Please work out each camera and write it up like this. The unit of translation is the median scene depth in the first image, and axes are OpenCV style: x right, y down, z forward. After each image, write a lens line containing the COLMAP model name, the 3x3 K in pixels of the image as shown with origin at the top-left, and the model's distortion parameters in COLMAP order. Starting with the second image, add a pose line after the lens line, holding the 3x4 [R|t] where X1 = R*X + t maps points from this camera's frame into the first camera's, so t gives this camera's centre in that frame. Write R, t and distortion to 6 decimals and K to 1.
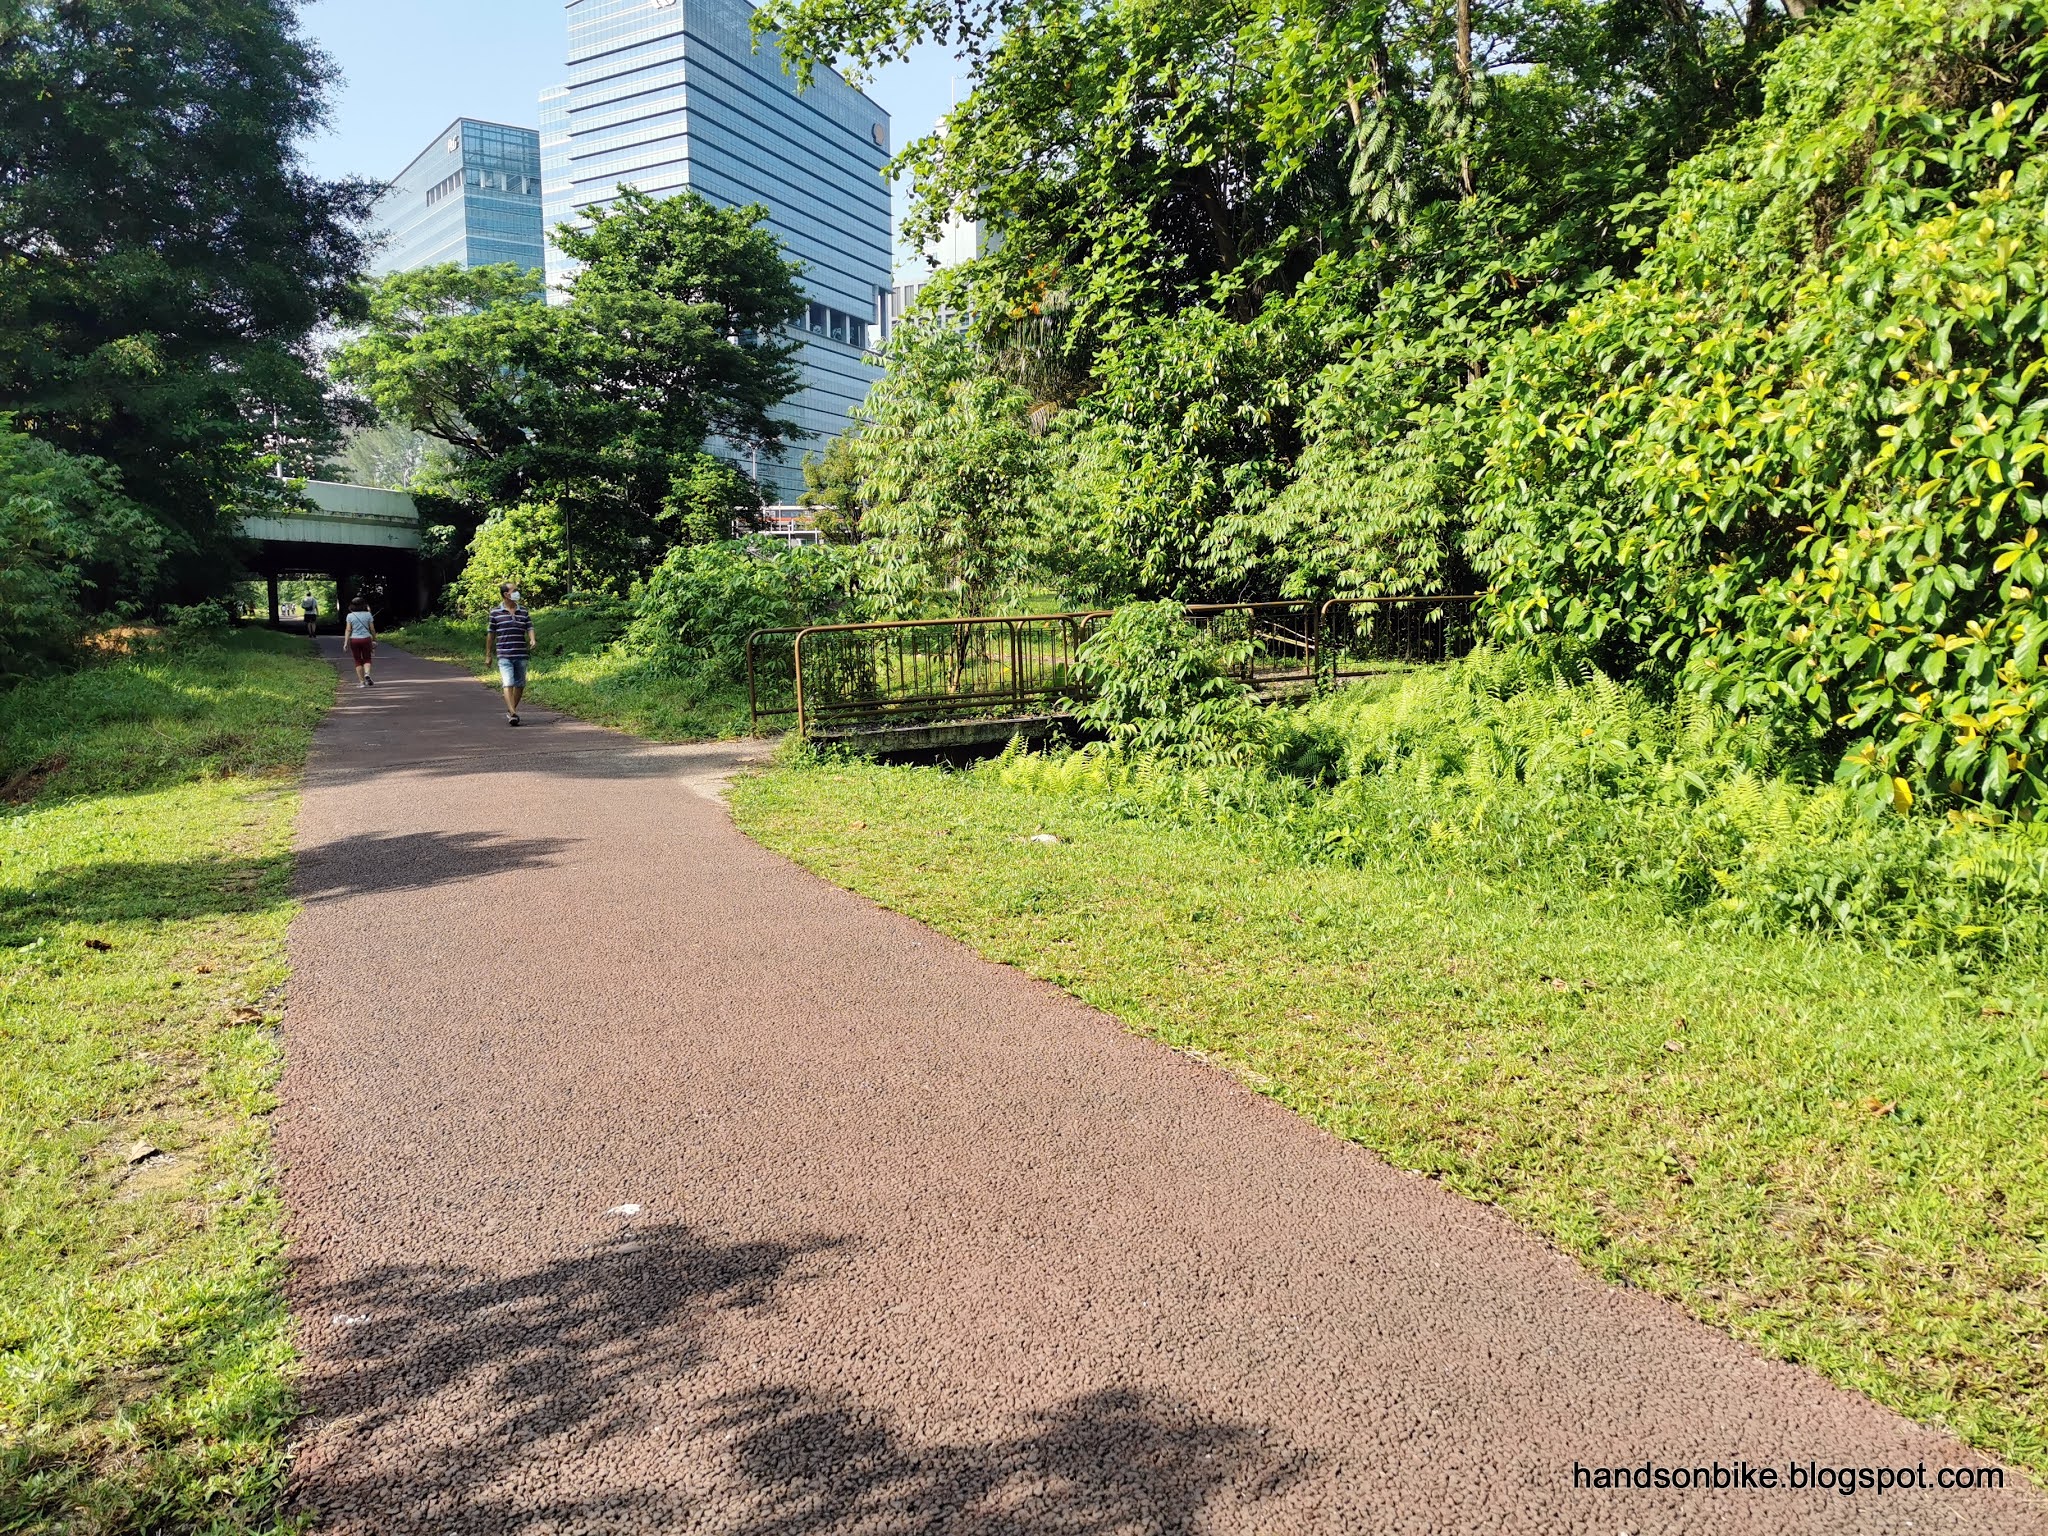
lens RADIAL K [[1455.4, 0, 1024.0], [0, 1455.4, 768.0], [0, 0, 1]] dist [0.001137, 0.002684]
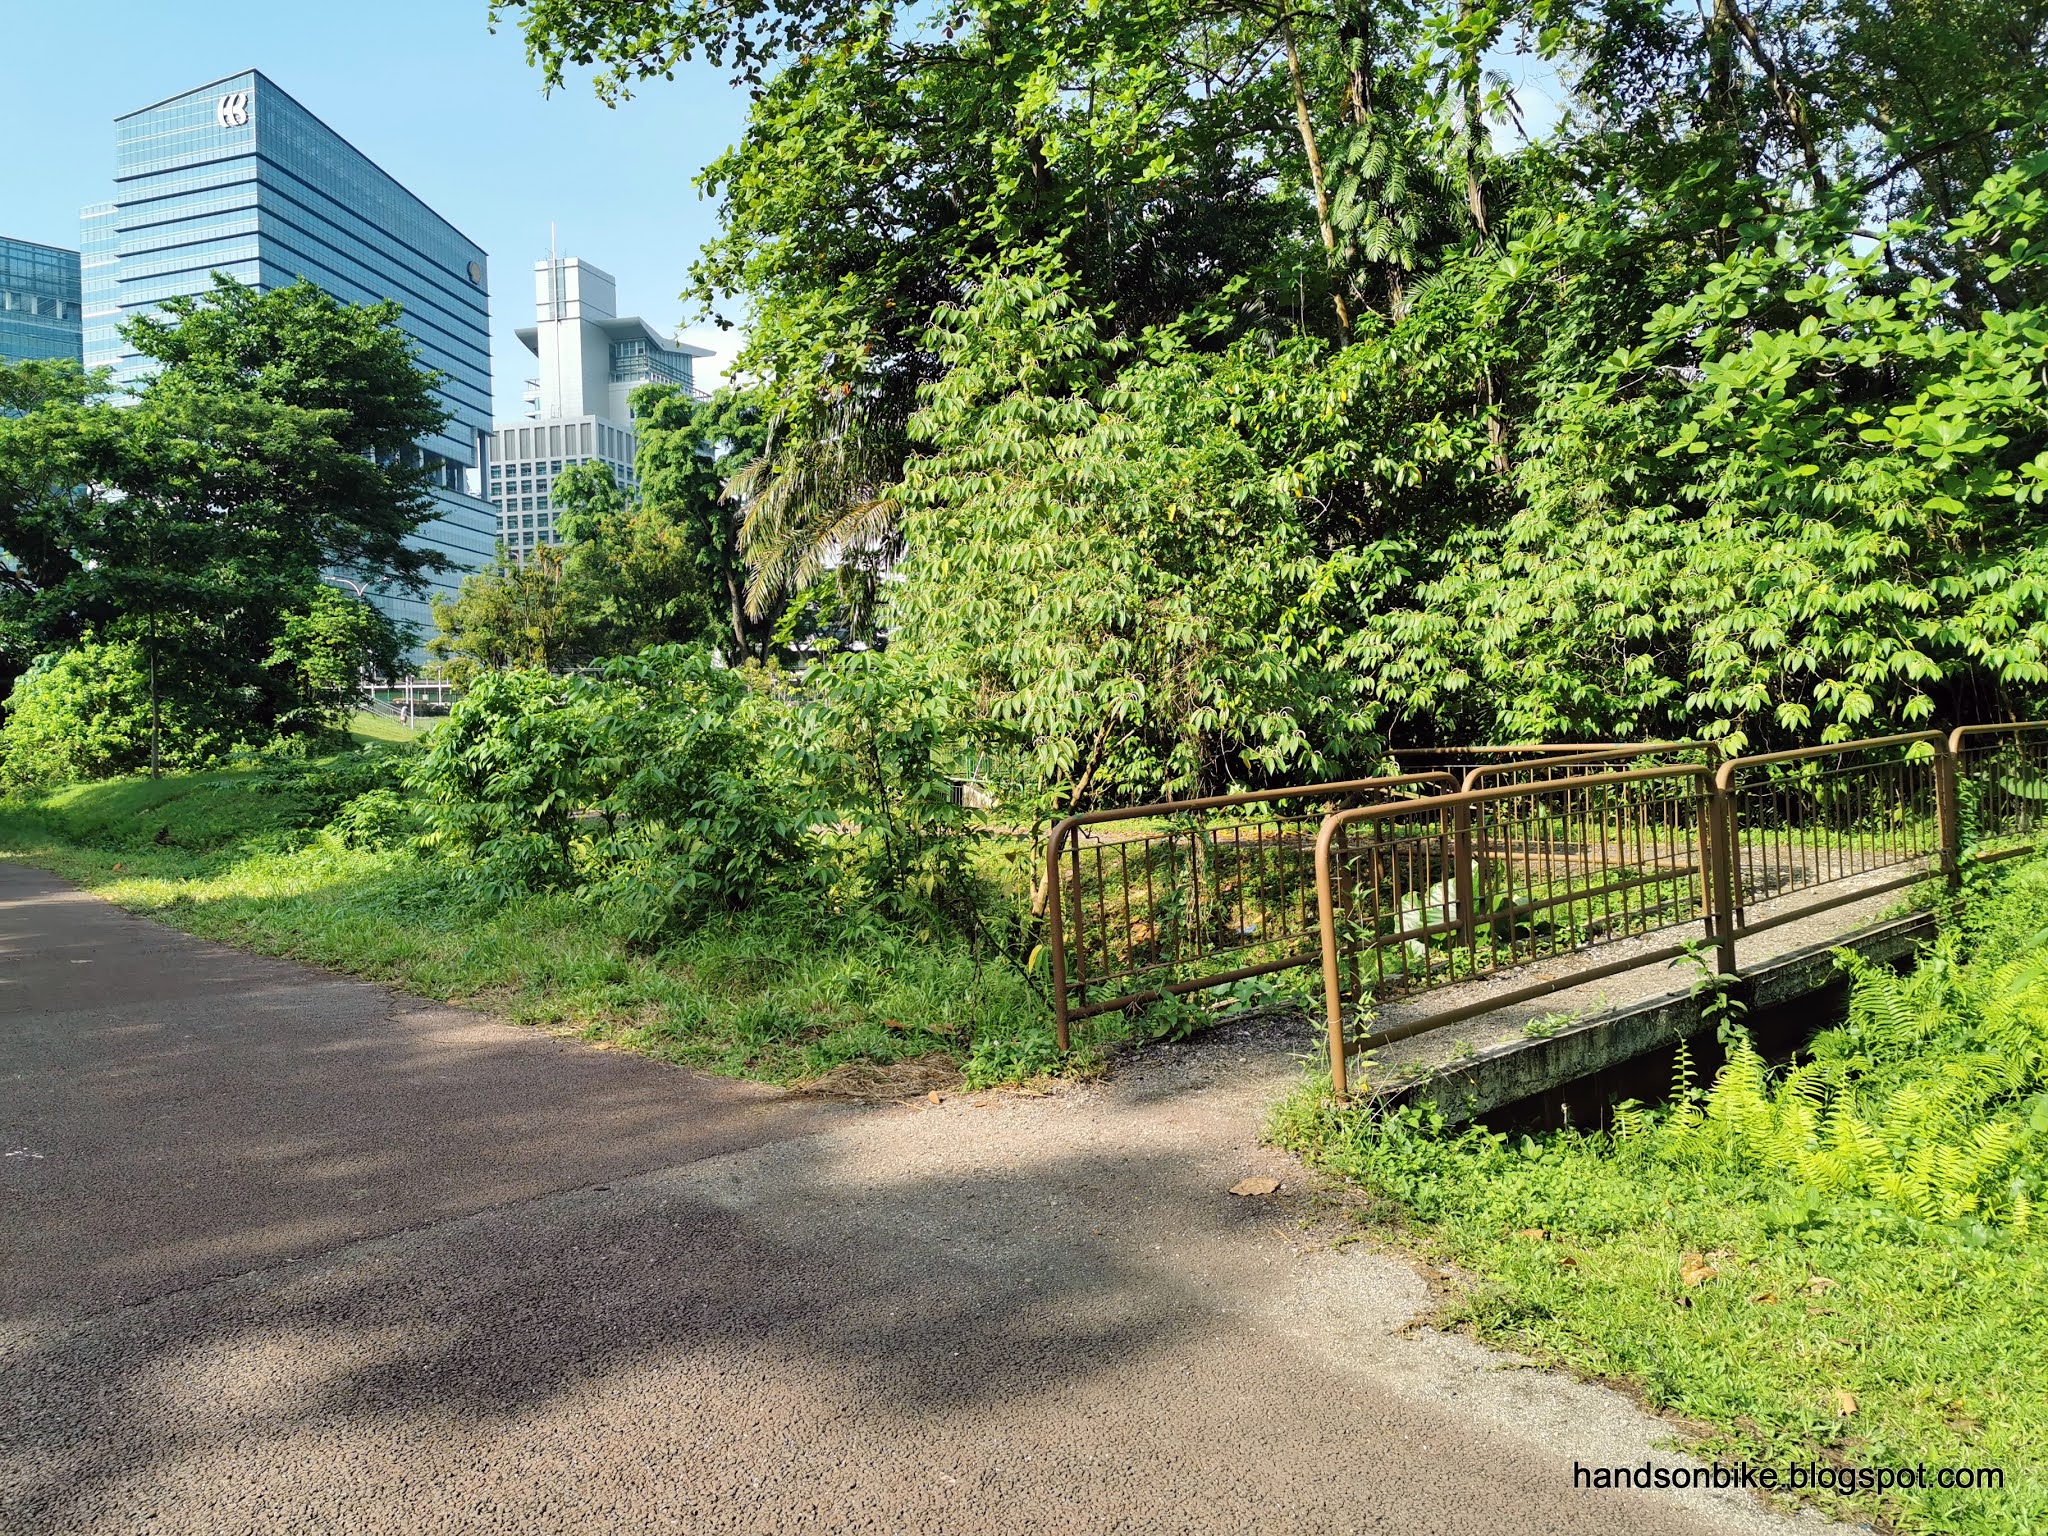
lens RADIAL K [[1491.2, 0, 1024.0], [0, 1491.2, 768.0], [0, 0, 1]] dist [0.074740, -0.139445]
pose [[0.969398, -0.024463, 0.244274, -0.051041], [0.049757, 0.993950, -0.097920, -0.011299], [-0.240400, 0.107077, 0.964750, 0.099123]]
